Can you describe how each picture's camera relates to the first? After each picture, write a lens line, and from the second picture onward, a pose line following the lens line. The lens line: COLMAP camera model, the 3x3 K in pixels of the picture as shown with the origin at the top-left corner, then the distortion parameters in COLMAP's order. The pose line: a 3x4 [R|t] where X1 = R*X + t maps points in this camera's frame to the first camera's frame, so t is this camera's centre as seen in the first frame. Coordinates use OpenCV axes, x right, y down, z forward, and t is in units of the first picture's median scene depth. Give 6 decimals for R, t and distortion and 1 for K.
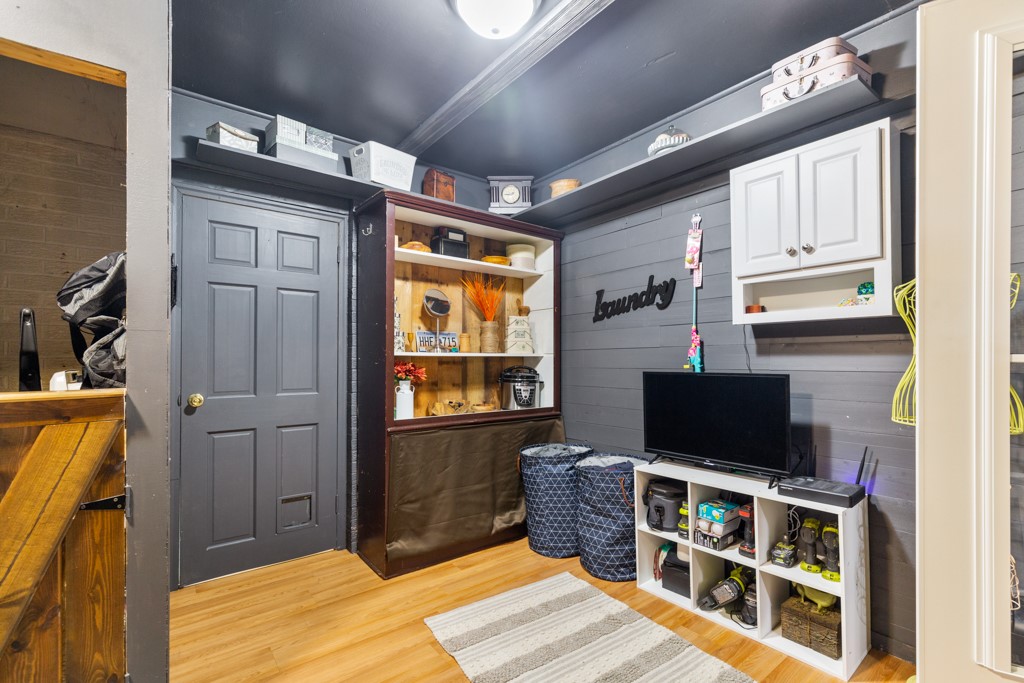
lens RADIAL K [[473.7, 0, 515.1], [0, 473.7, 354.3], [0, 0, 1]] dist [0.013254, -0.001045]
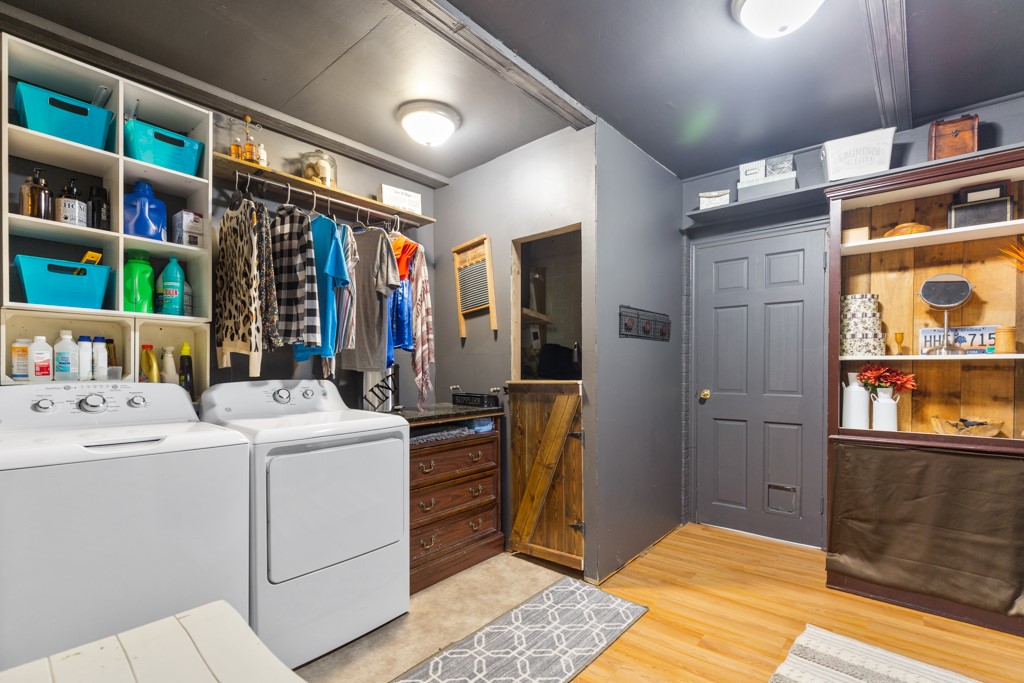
lens RADIAL K [[477.9, 0, 516.0], [0, 477.9, 369.5], [0, 0, 1]] dist [0.006060, 0.000074]
pose [[0.184509, 0.006065, -0.982812, 0.548259], [0.017013, 0.999811, 0.009363, 0.001220], [0.982684, -0.018448, 0.184371, 0.176964]]
